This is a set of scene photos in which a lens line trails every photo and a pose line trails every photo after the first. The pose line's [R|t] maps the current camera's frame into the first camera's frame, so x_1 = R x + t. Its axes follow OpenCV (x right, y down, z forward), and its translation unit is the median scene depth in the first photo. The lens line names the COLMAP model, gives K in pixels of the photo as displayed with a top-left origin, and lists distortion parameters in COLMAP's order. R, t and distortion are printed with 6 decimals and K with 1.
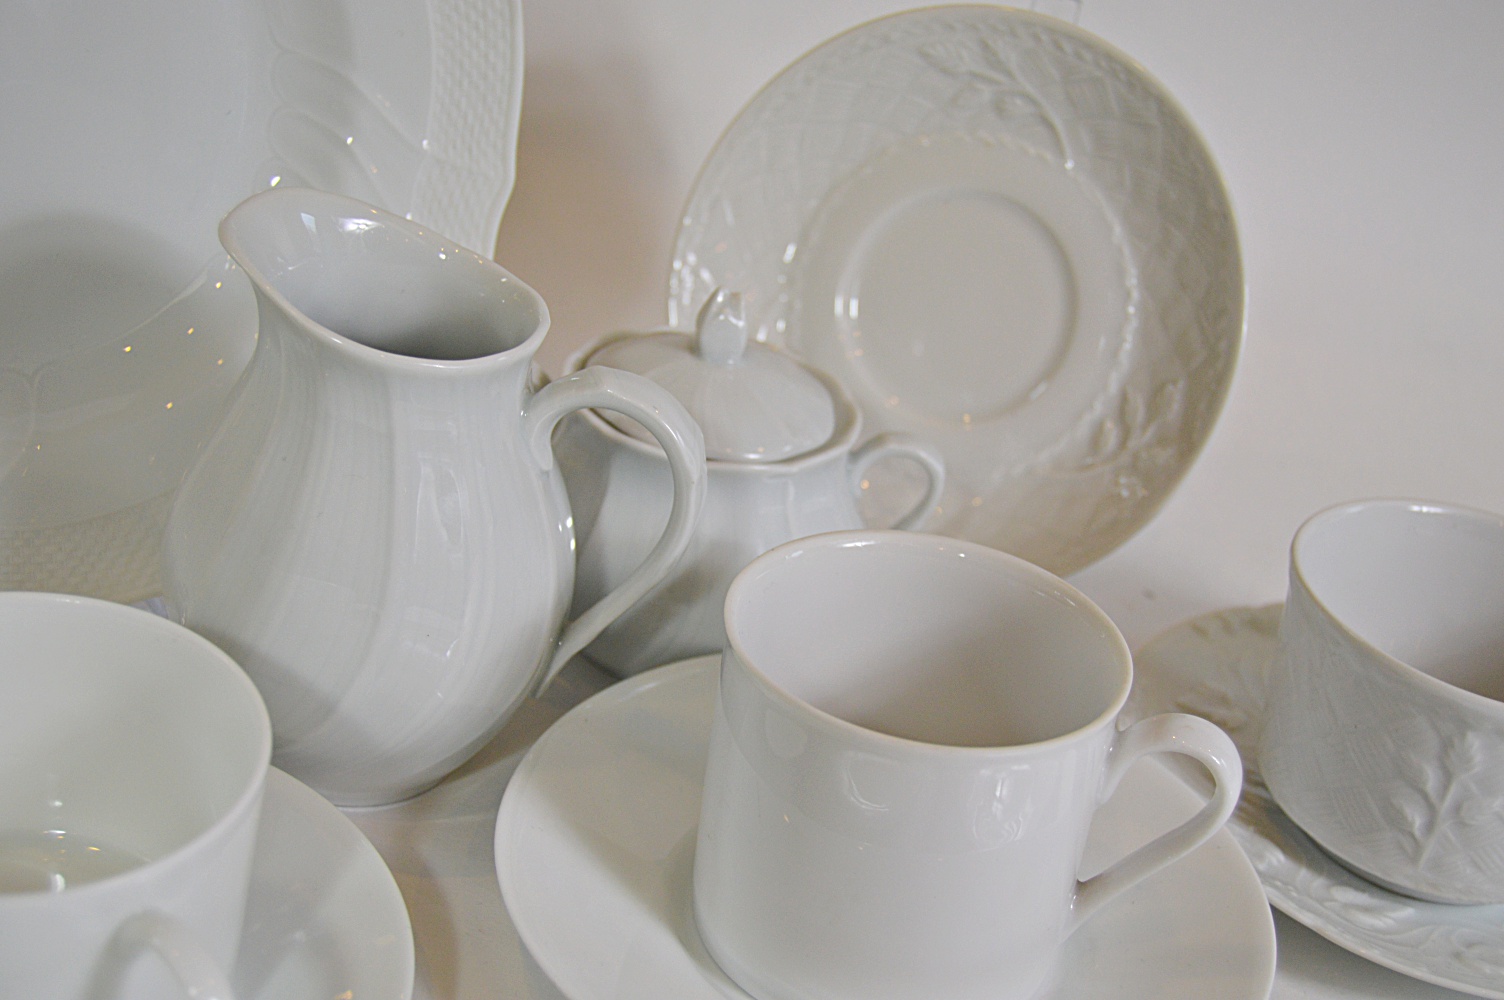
lens RADIAL K [[2385.5, 0, 751.1], [0, 2385.5, 503.4], [0, 0, 1]] dist [-0.004506, 0.000000]
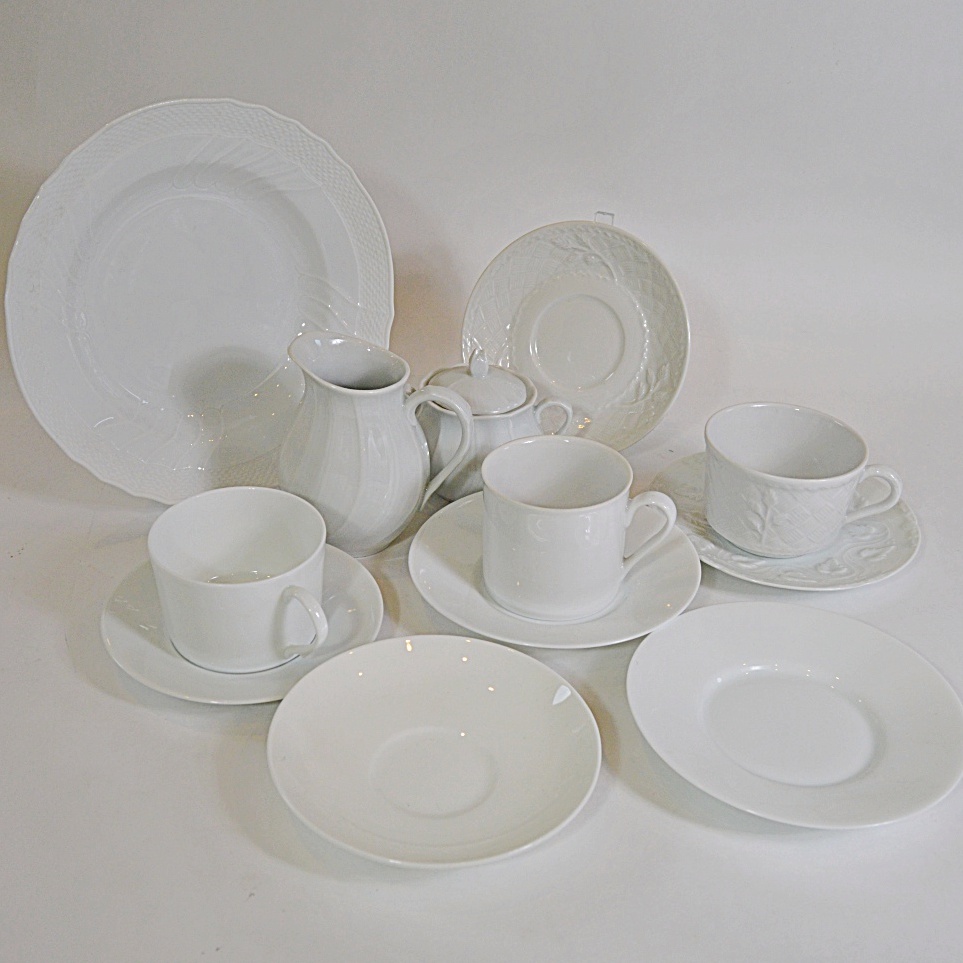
lens RADIAL K [[1360.7, 0, 441.4], [0, 1360.7, 456.5], [0, 0, 1]] dist [0.003941, 0.000000]
pose [[0.990804, -0.098735, -0.092510, 0.077520], [0.100062, 0.994933, 0.009805, 0.008153], [0.091073, -0.018971, 0.995664, -0.493187]]
